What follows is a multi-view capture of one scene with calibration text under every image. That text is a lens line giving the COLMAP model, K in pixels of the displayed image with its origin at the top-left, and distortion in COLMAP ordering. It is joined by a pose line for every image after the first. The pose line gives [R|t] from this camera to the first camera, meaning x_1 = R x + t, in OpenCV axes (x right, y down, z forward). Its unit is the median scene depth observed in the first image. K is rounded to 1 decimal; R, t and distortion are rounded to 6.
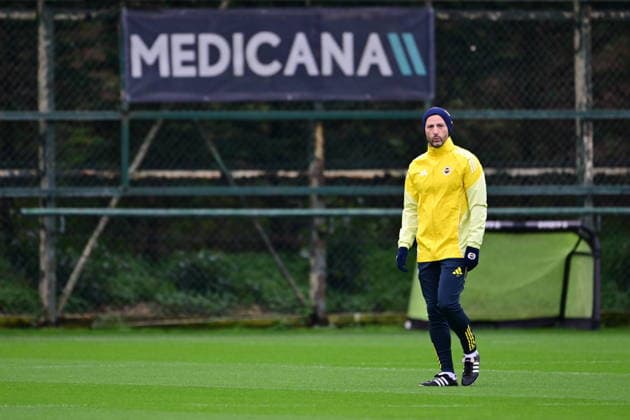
lens RADIAL K [[2593.3, 0, 314.1], [0, 2593.3, 210.5], [0, 0, 1]] dist [0.035117, 0.000000]
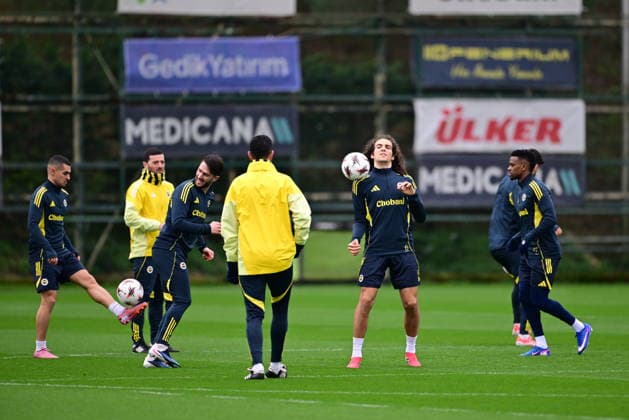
lens RADIAL K [[2589.2, 0, 314.6], [0, 2589.2, 210.1], [0, 0, 1]] dist [0.035117, 0.000000]
pose [[0.999752, -0.000485, 0.022279, 0.018816], [0.000533, 0.999998, -0.002150, -0.001885], [-0.022278, 0.002162, 0.999749, -0.776119]]
